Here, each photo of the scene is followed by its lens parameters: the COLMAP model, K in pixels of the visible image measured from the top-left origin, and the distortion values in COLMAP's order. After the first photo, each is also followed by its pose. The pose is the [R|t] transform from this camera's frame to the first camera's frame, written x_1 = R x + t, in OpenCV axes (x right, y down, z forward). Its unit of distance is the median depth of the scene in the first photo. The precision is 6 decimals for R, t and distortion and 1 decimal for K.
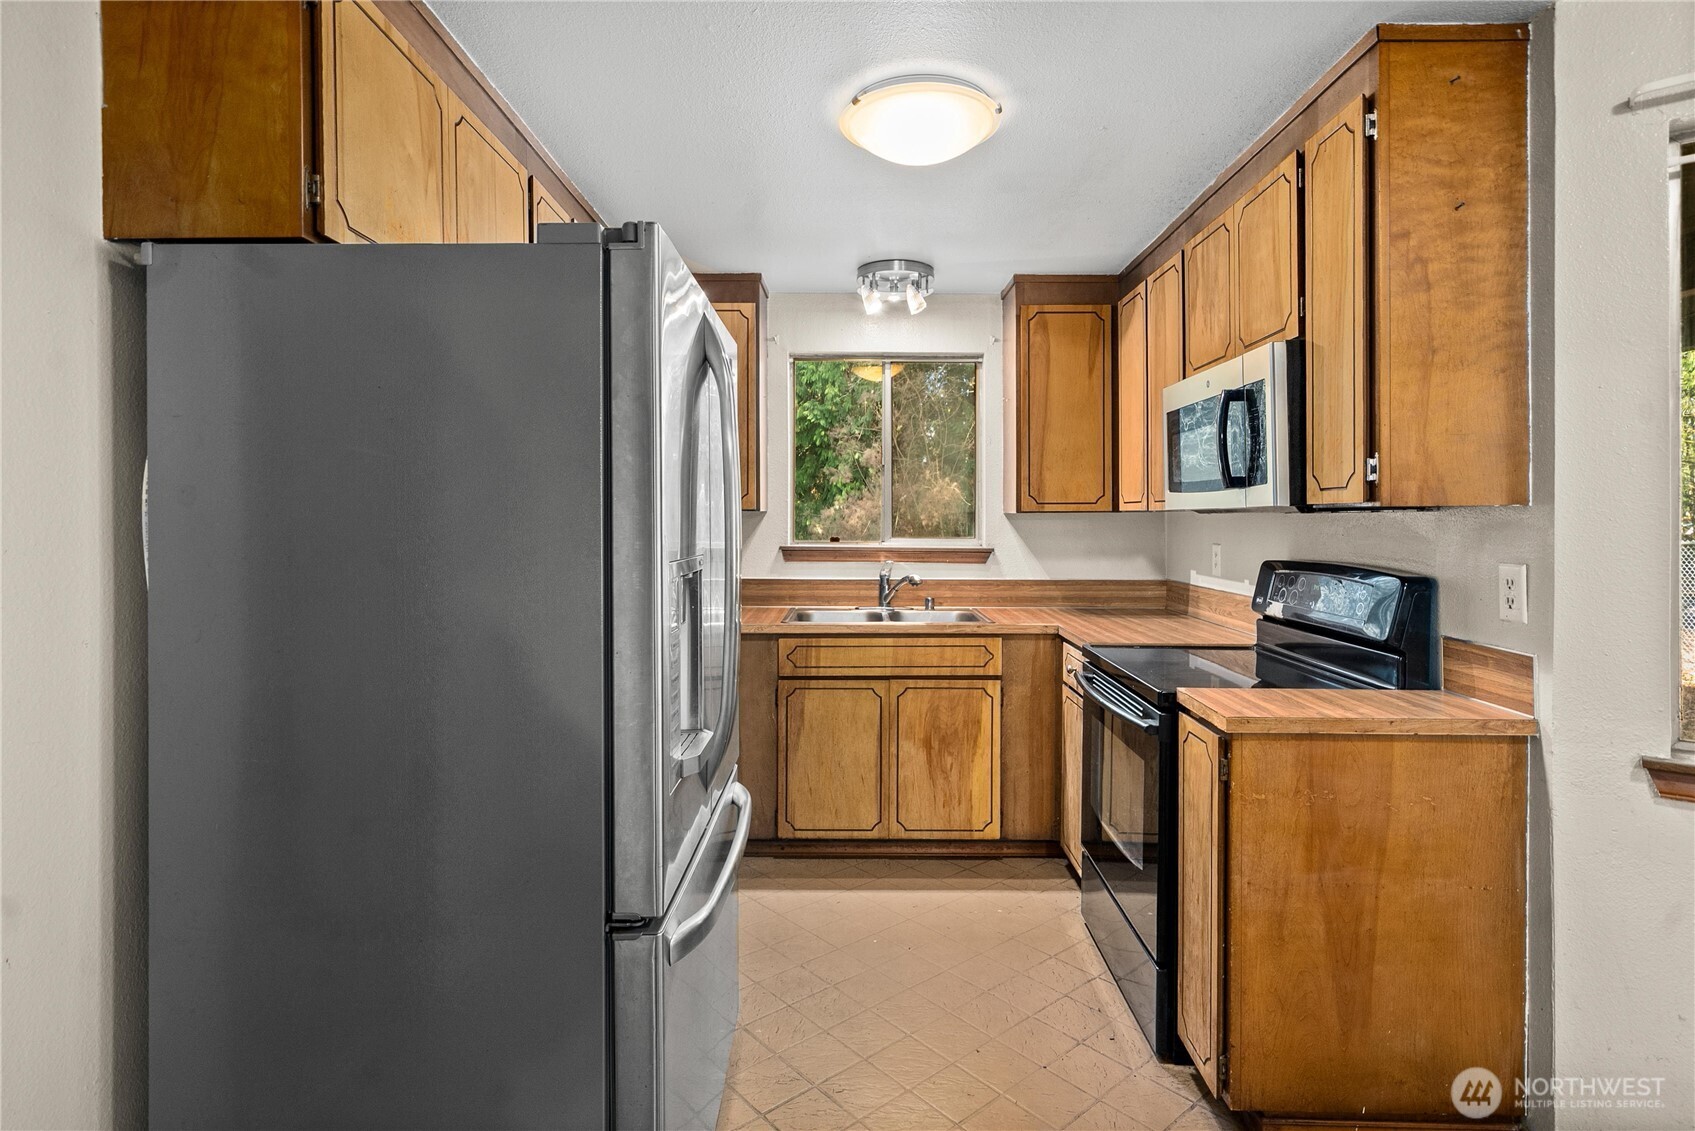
lens RADIAL K [[845.8, 0, 849.0], [0, 845.8, 520.3], [0, 0, 1]] dist [0.000434, 0.000211]
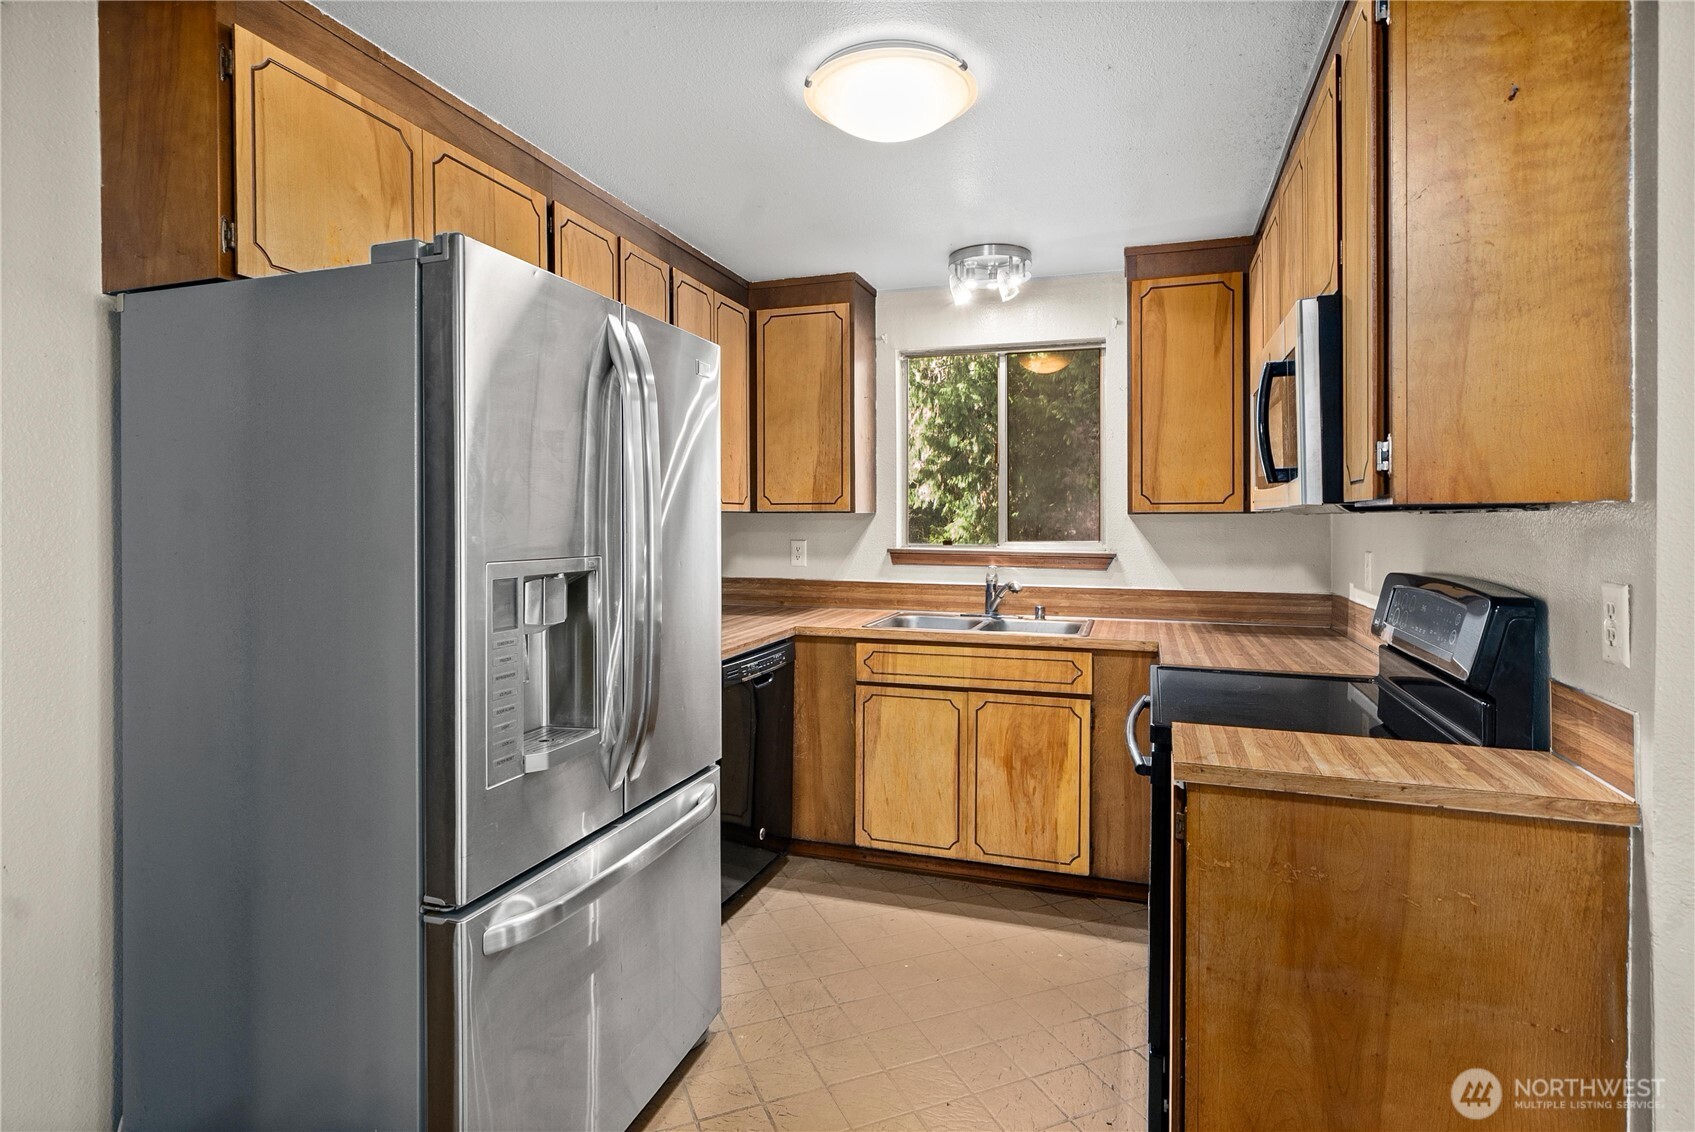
lens RADIAL K [[844.0, 0, 849.0], [0, 844.0, 525.5], [0, 0, 1]] dist [0.000497, 0.000289]
pose [[0.950565, 0.001644, -0.310521, 0.255465], [-0.000631, 0.999994, 0.003364, 0.000248], [0.310525, -0.003002, 0.950560, 0.079200]]
